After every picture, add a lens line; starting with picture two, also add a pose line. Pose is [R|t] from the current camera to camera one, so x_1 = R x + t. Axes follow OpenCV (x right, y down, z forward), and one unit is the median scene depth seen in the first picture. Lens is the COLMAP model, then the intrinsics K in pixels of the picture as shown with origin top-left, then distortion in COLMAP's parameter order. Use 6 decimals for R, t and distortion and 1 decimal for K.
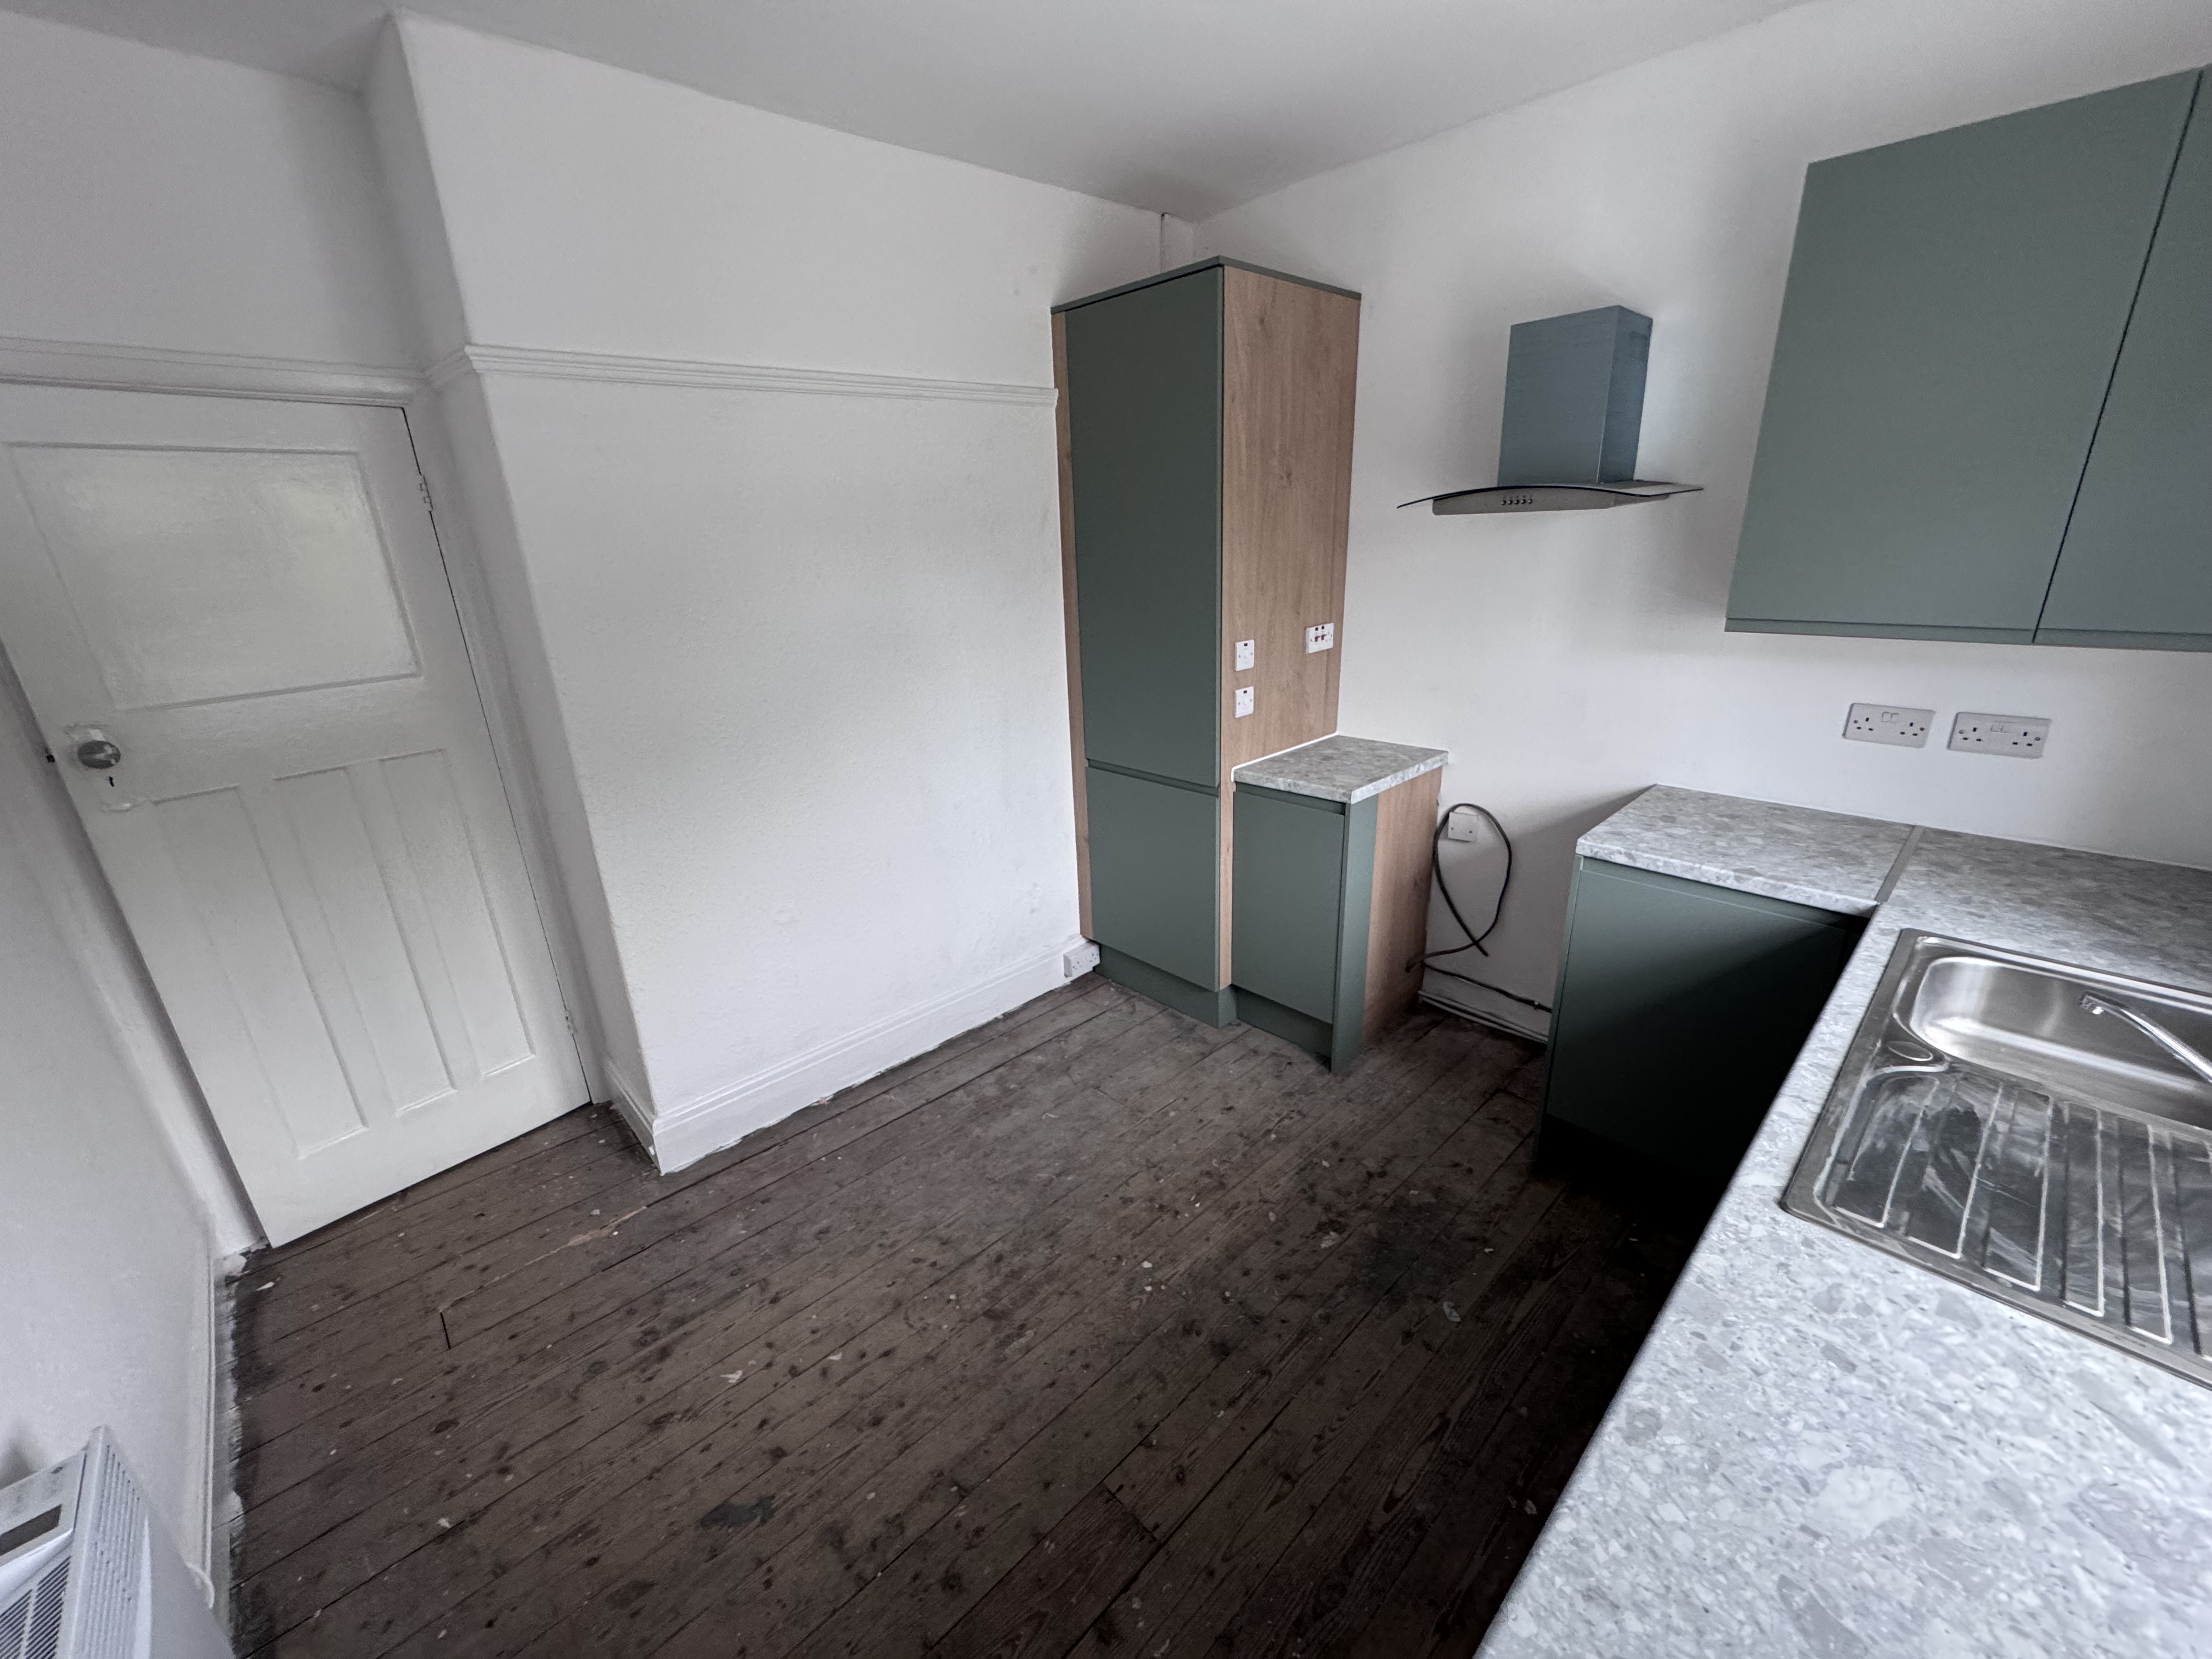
lens RADIAL K [[883.0, 0, 1108.7], [0, 883.0, 832.6], [0, 0, 1]] dist [-0.002985, 0.000638]
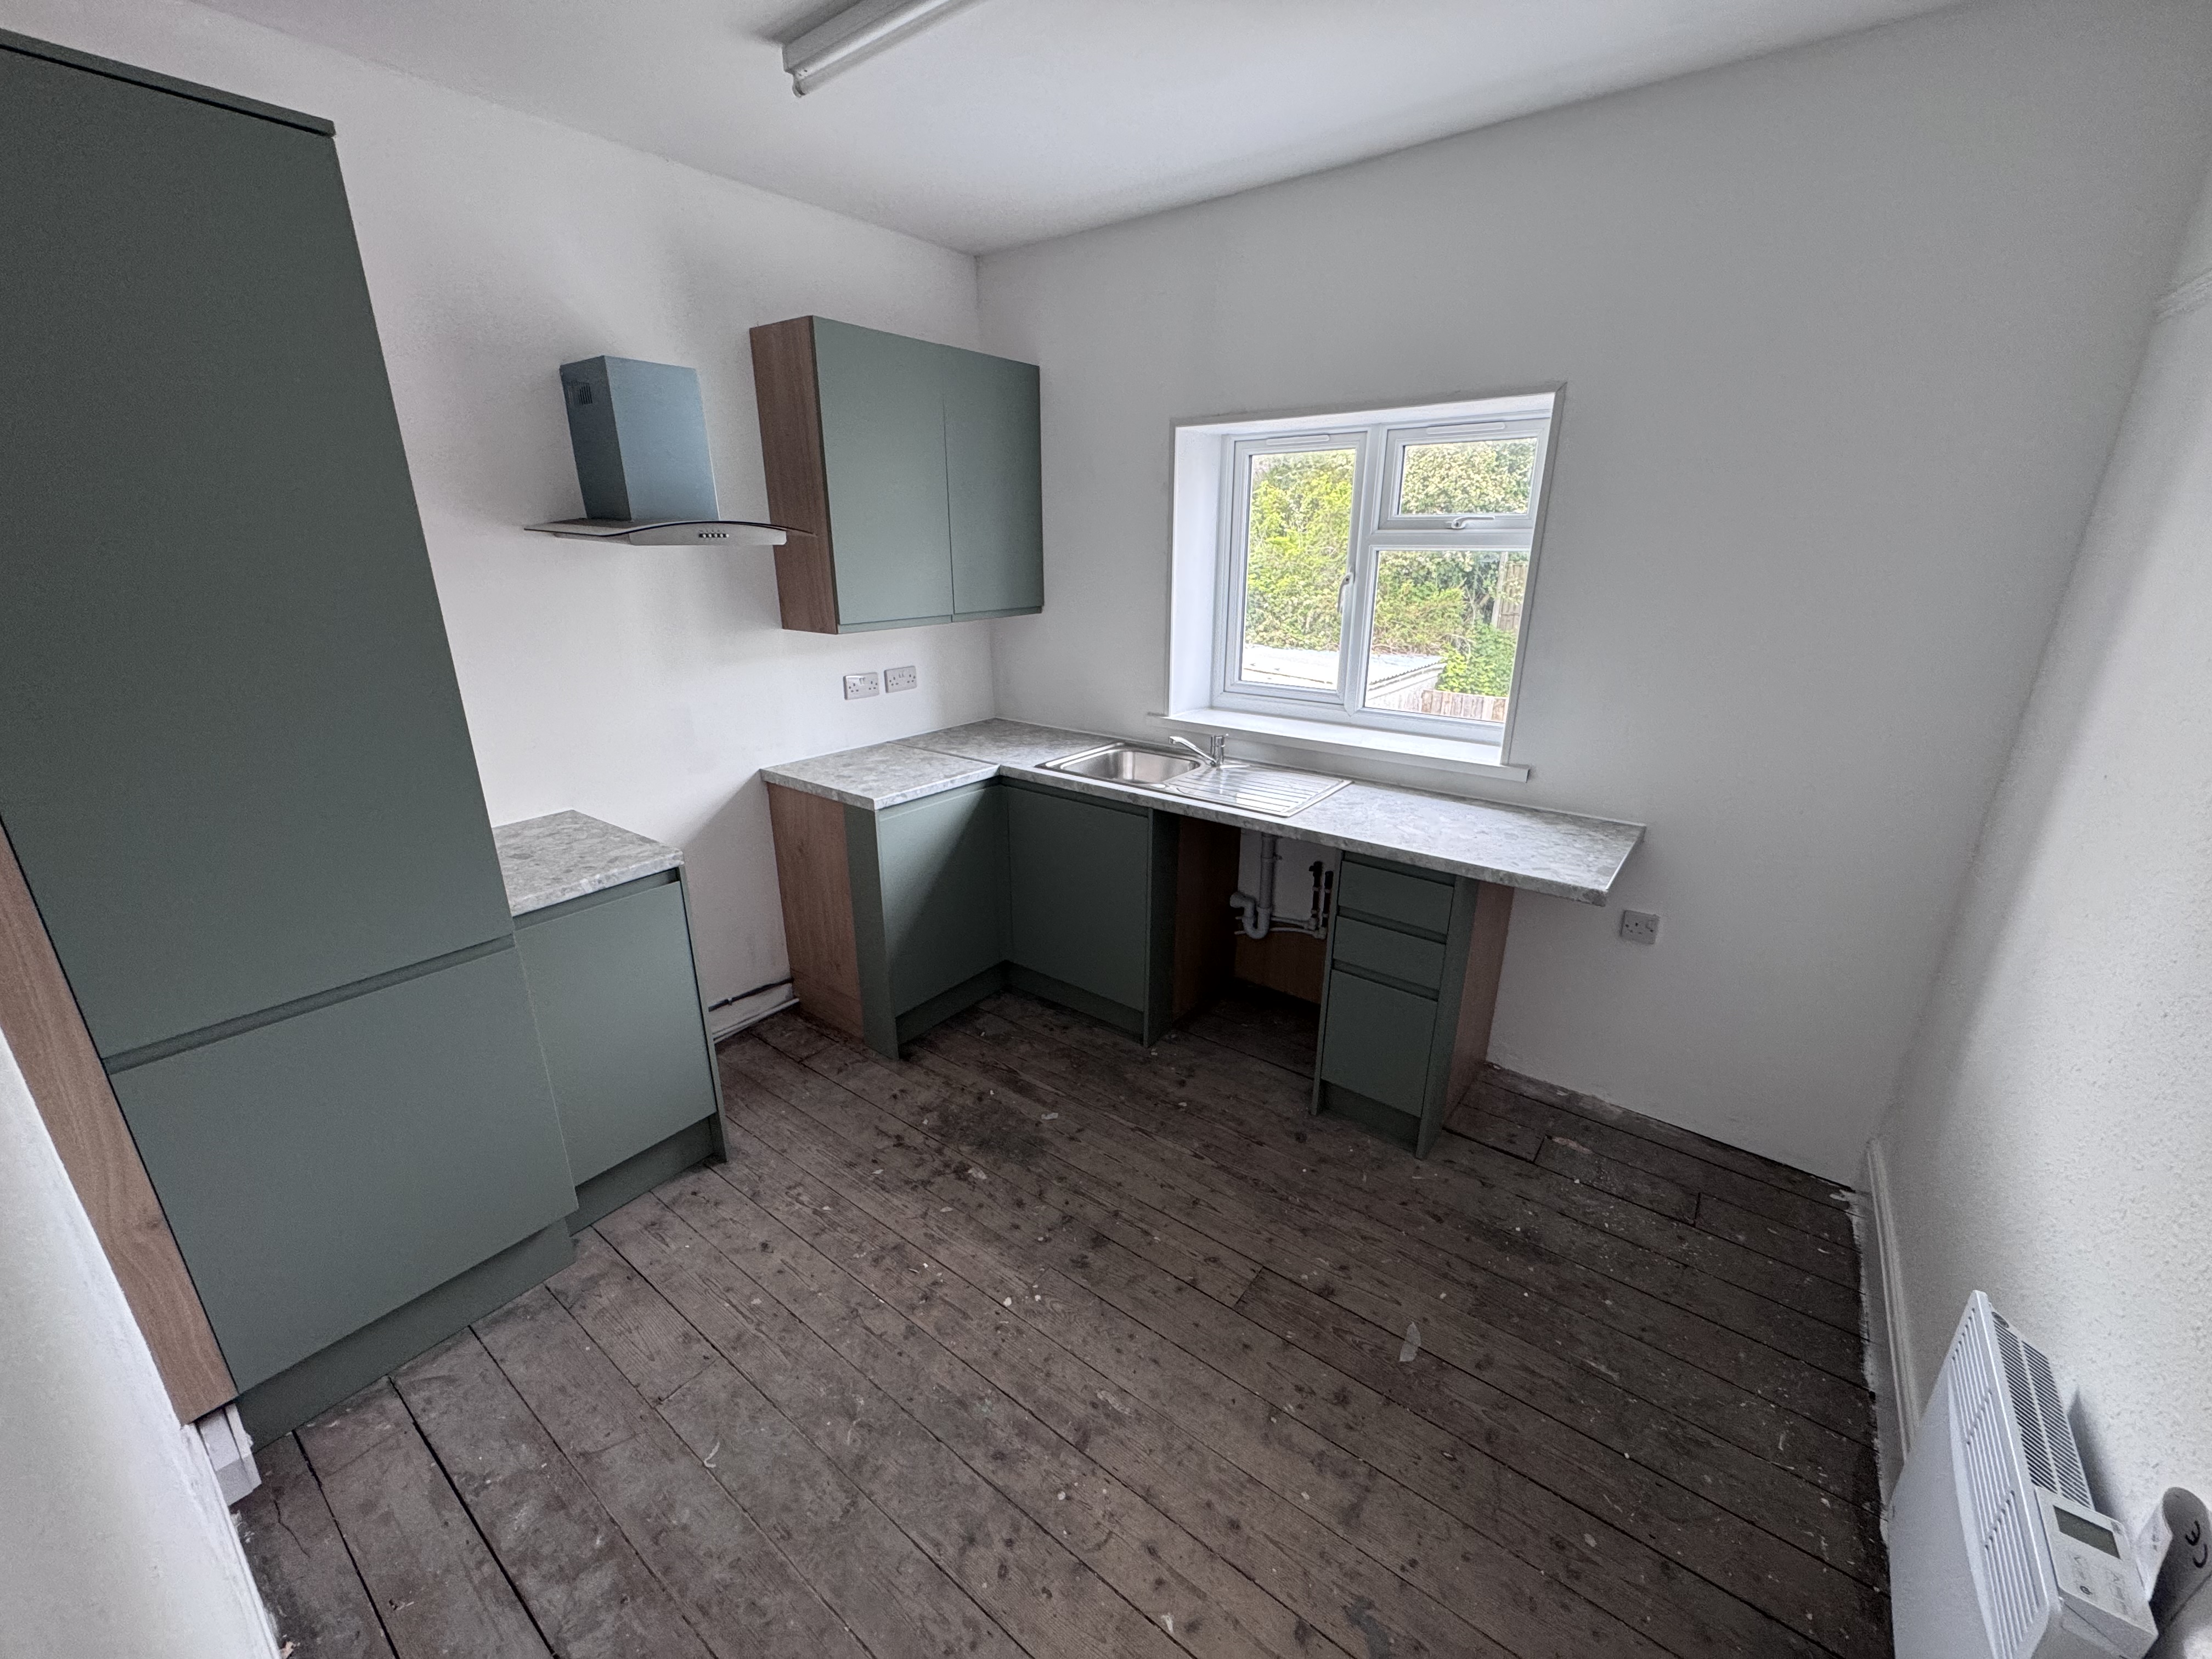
lens RADIAL K [[883.0, 0, 1106.0], [0, 883.0, 830.9], [0, 0, 1]] dist [-0.002985, 0.000638]
pose [[-0.161758, -0.275724, 0.947529, -0.774157], [0.325161, 0.891661, 0.314977, -0.251777], [-0.931722, 0.359049, -0.054578, 0.787024]]
